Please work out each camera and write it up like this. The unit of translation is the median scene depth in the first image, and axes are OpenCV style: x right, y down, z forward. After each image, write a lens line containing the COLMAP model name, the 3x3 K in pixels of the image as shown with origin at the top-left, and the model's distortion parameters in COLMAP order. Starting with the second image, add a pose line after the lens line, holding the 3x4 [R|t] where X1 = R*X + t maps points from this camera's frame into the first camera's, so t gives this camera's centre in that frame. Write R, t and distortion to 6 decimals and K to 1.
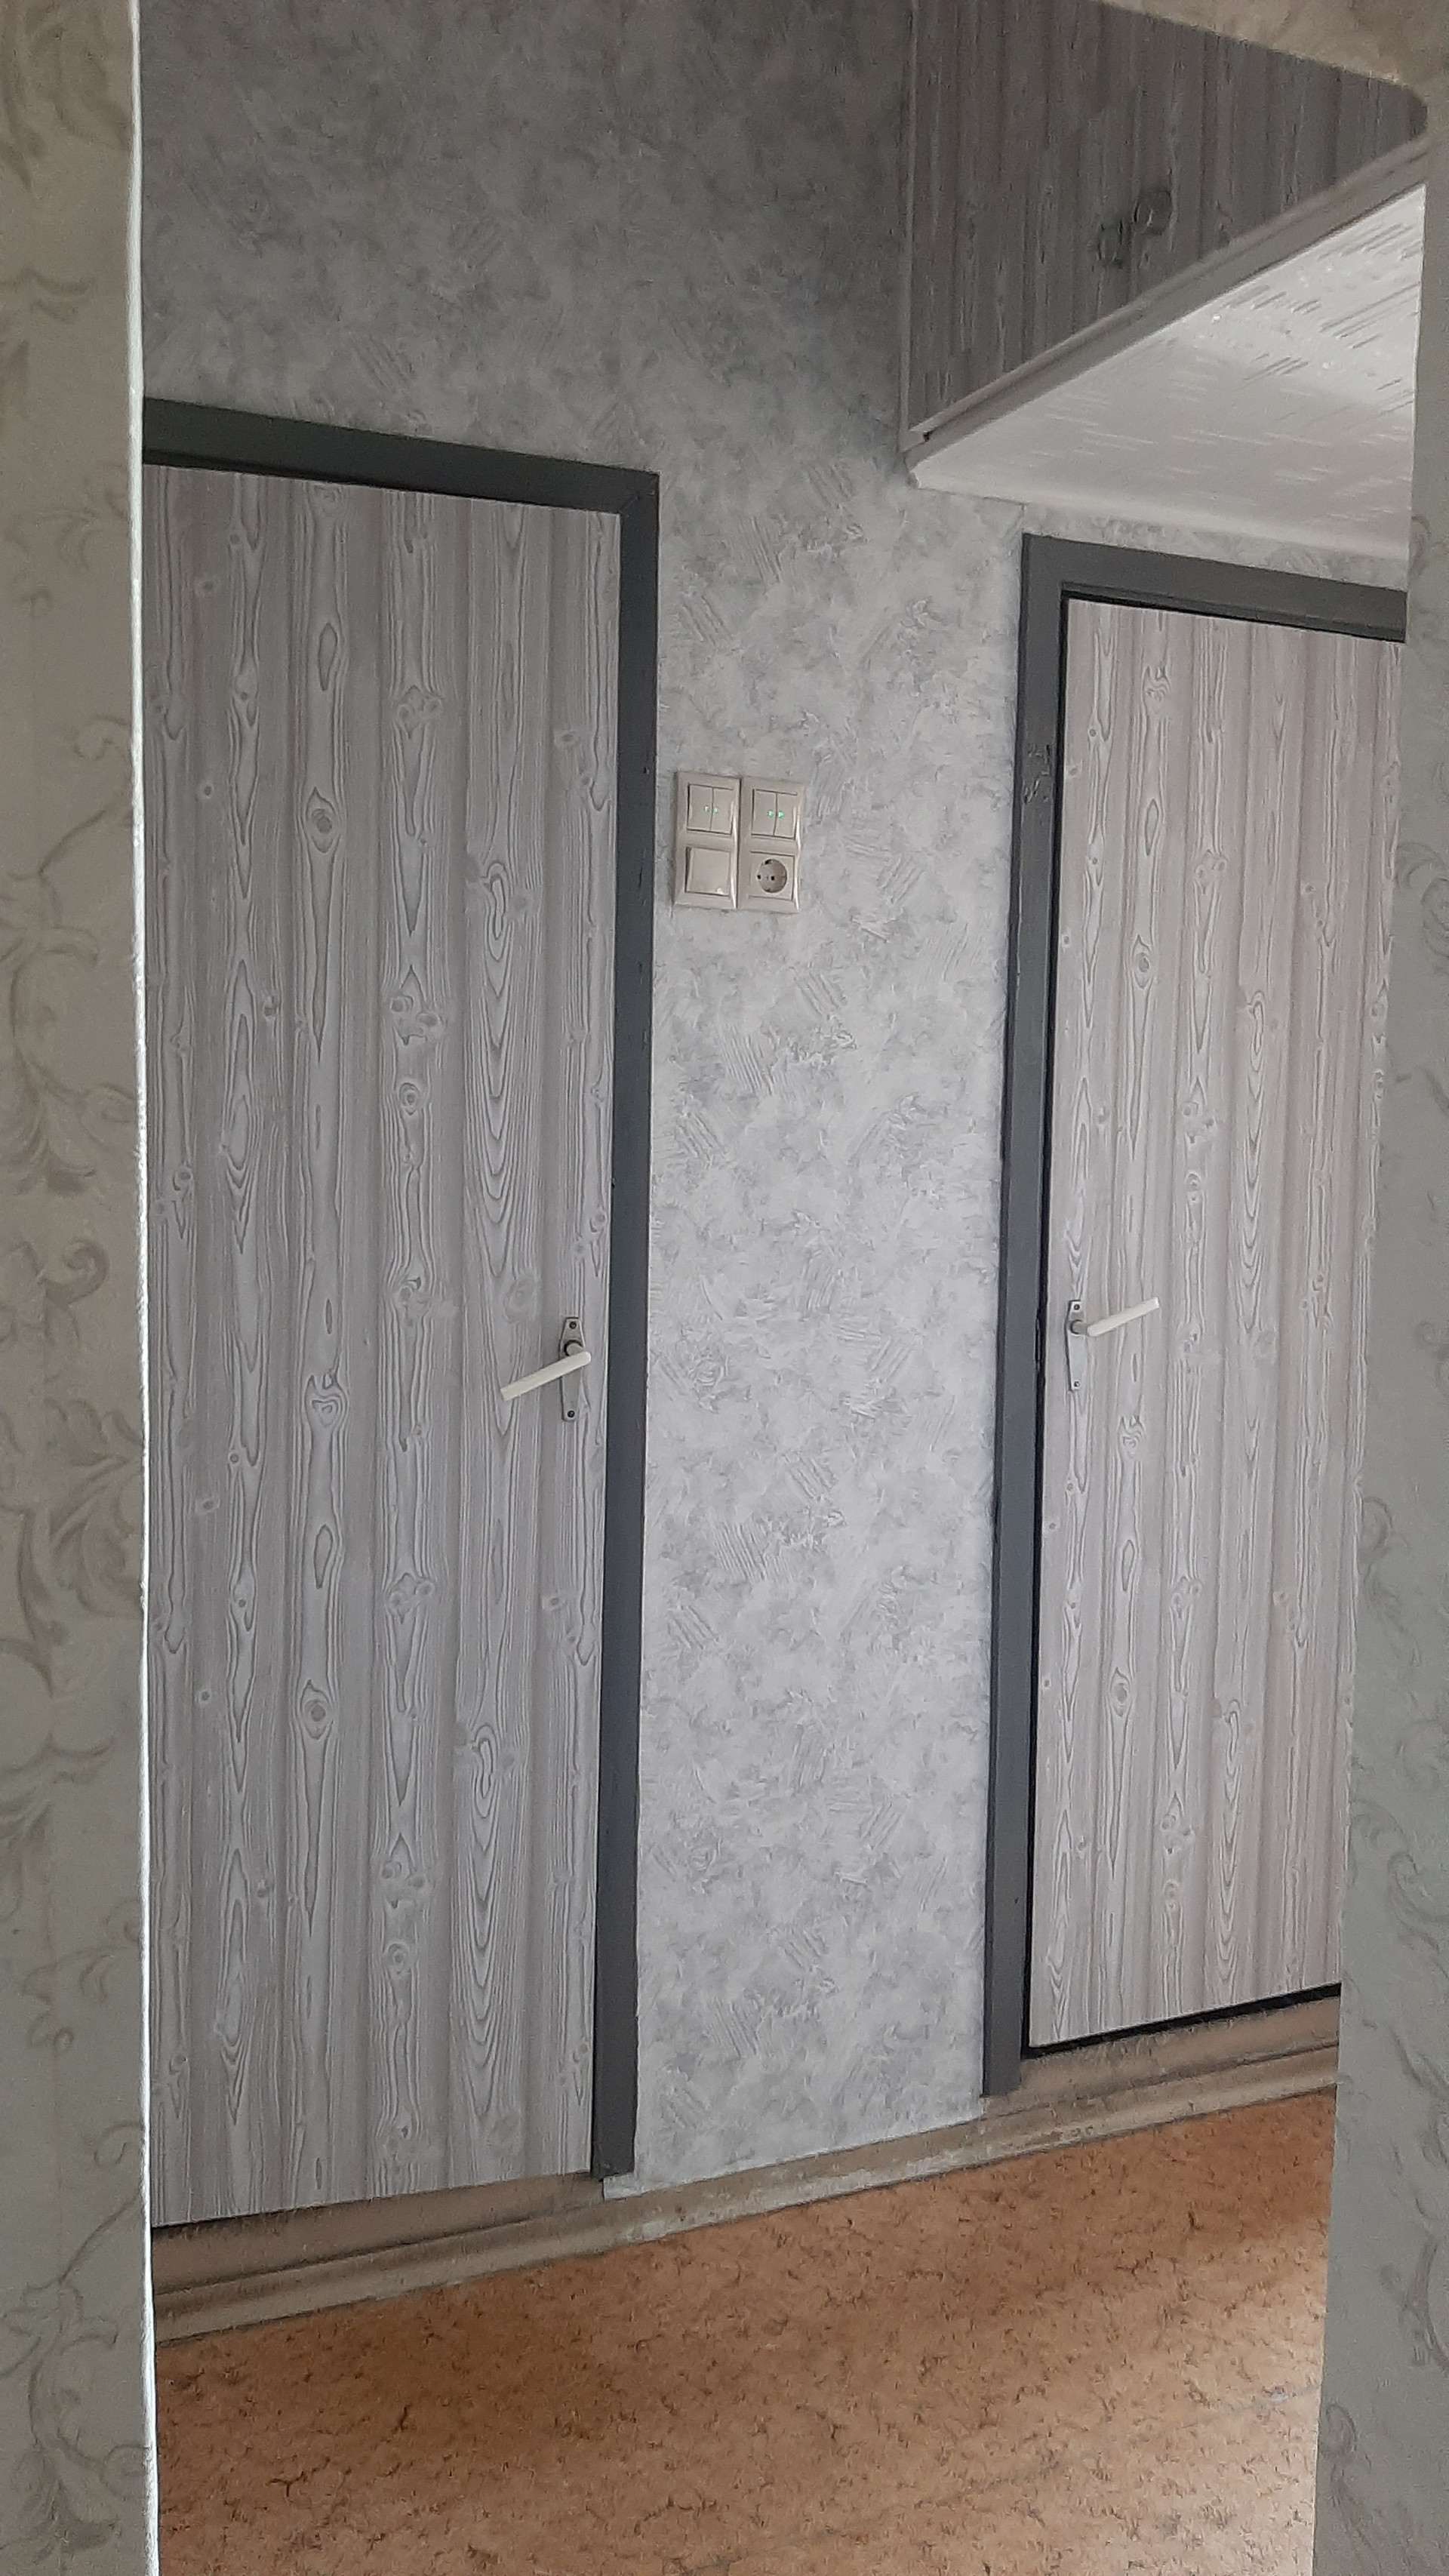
lens RADIAL K [[2053.1, 0, 724.5], [0, 2053.1, 1288.0], [0, 0, 1]] dist [0.078225, -0.001691]
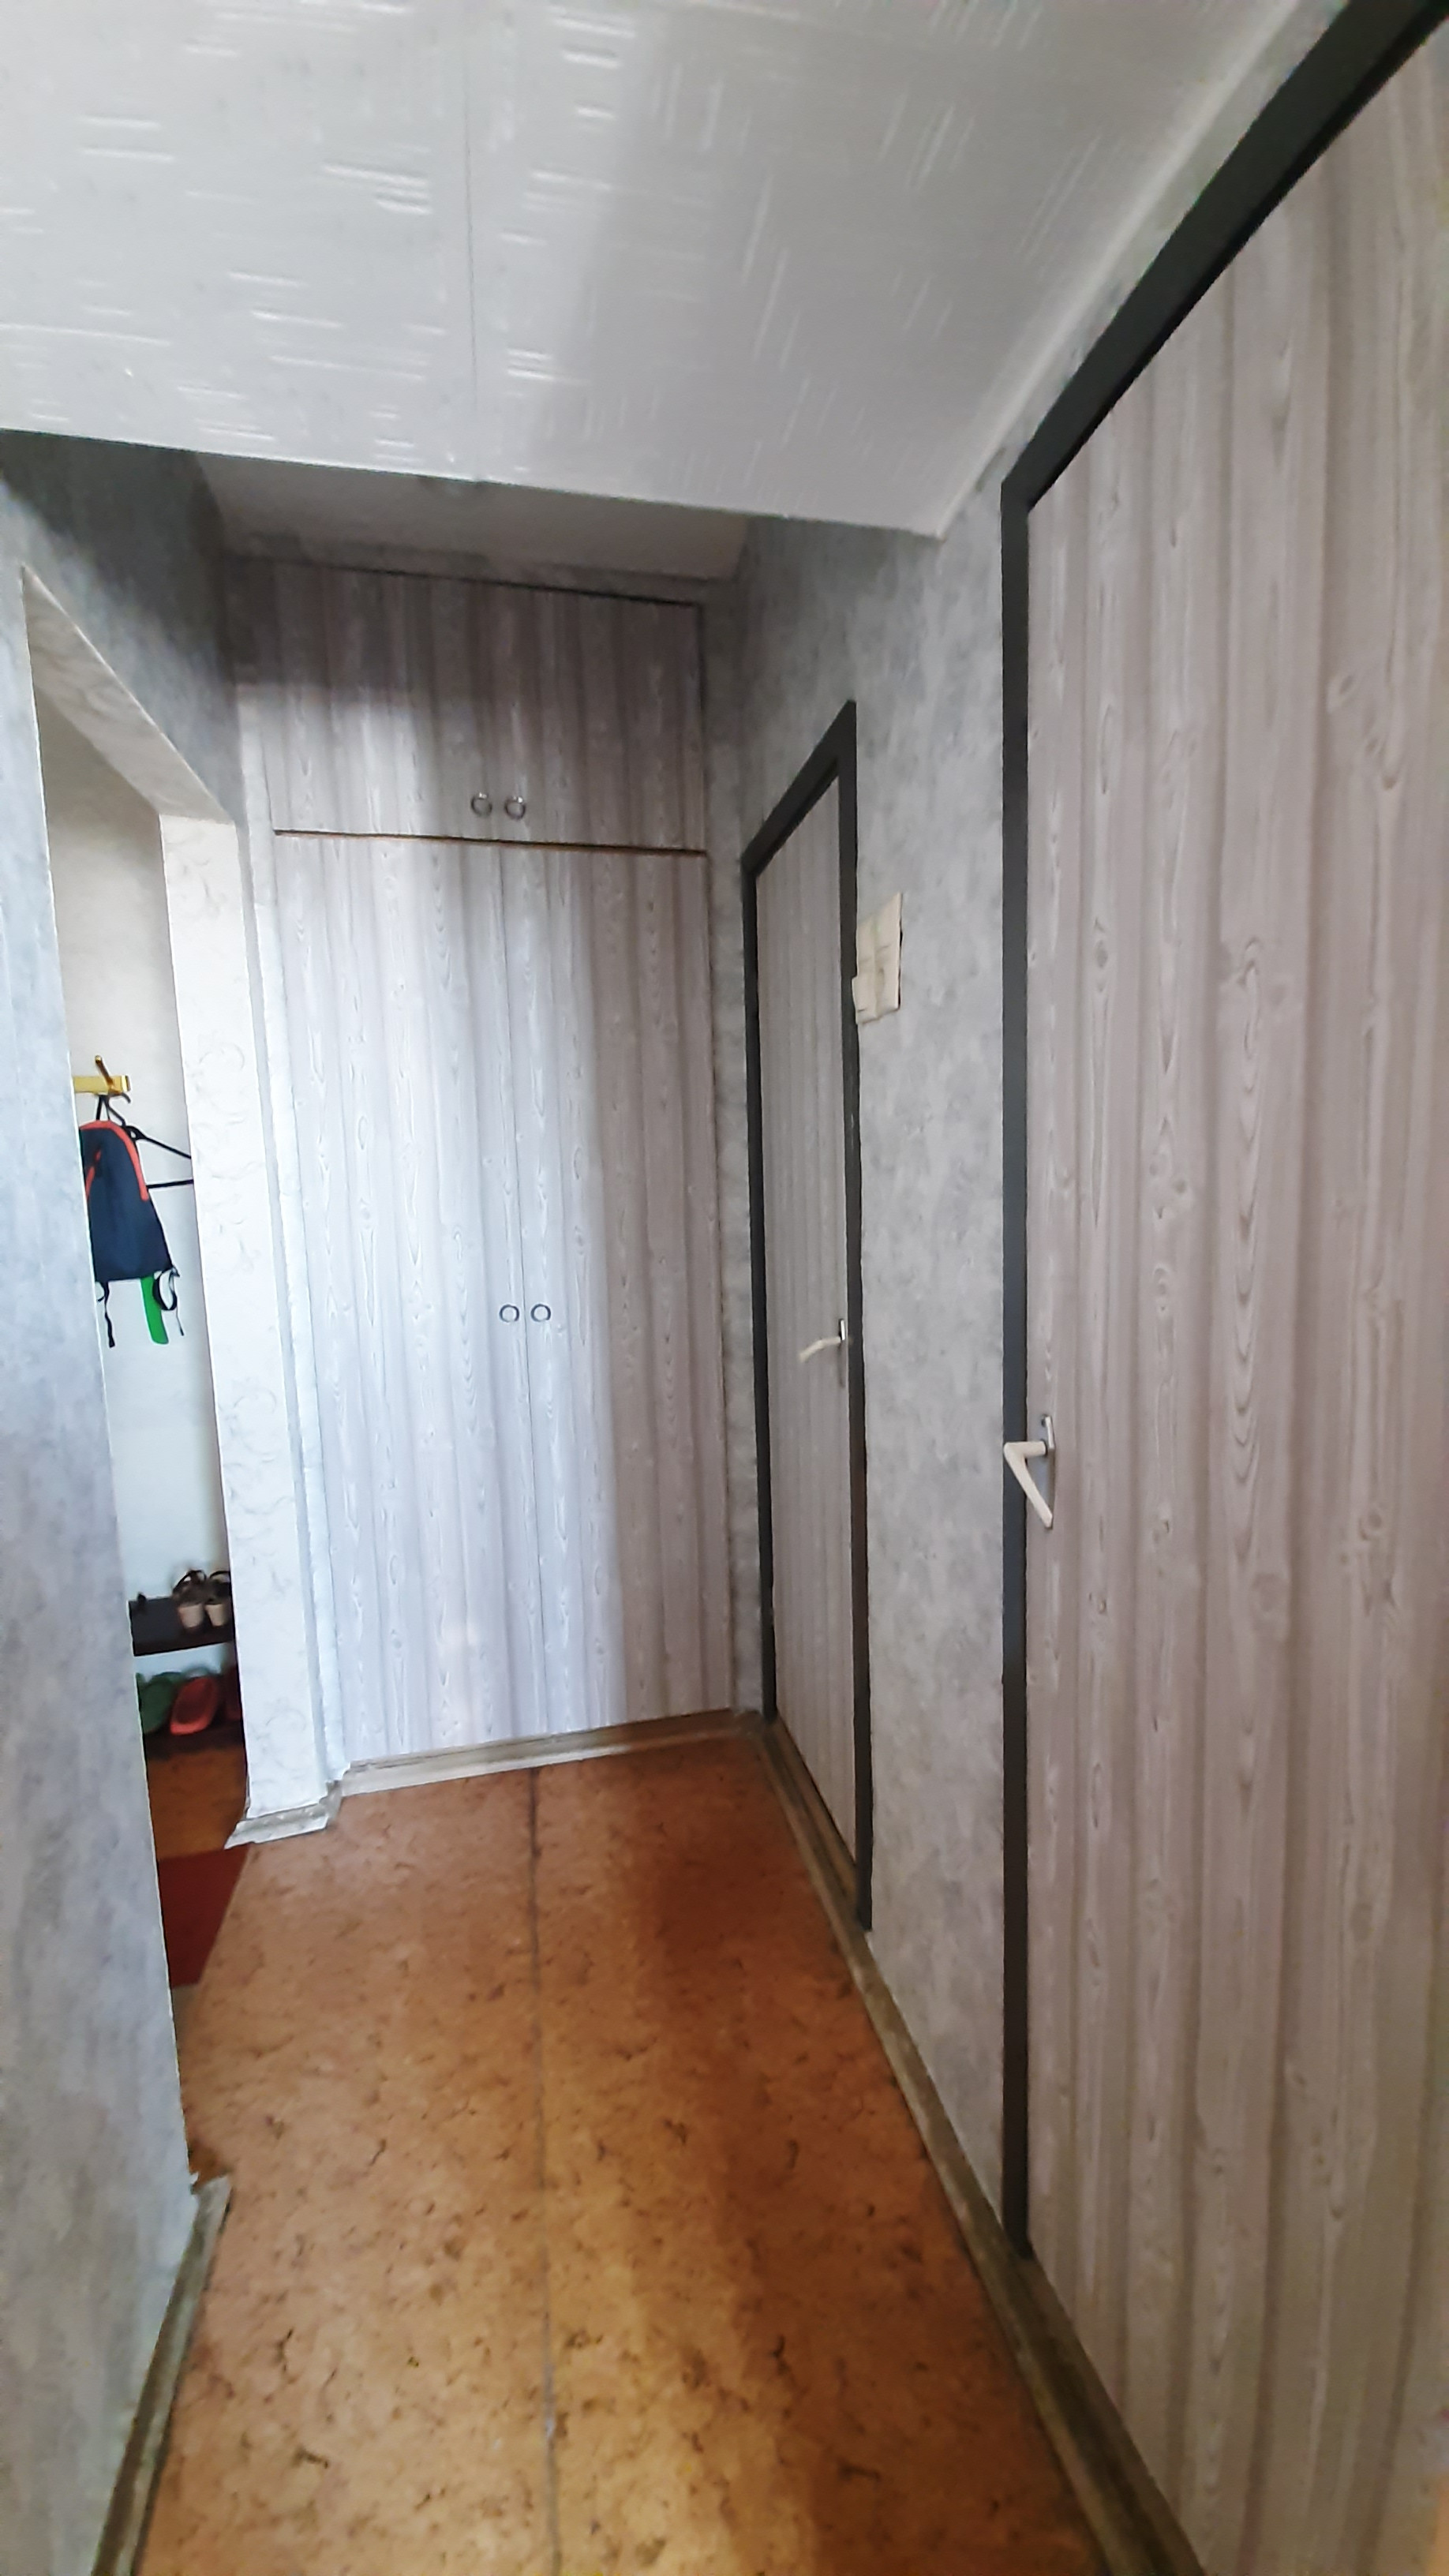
lens RADIAL K [[1010.2, 0, 762.5], [0, 1010.2, 1297.6], [0, 0, 1]] dist [0.001020, -0.000318]
pose [[-0.173748, 0.106930, -0.978968, 0.623974], [-0.062414, 0.990893, 0.119310, -0.085540], [0.982810, 0.081831, -0.165492, 1.054606]]
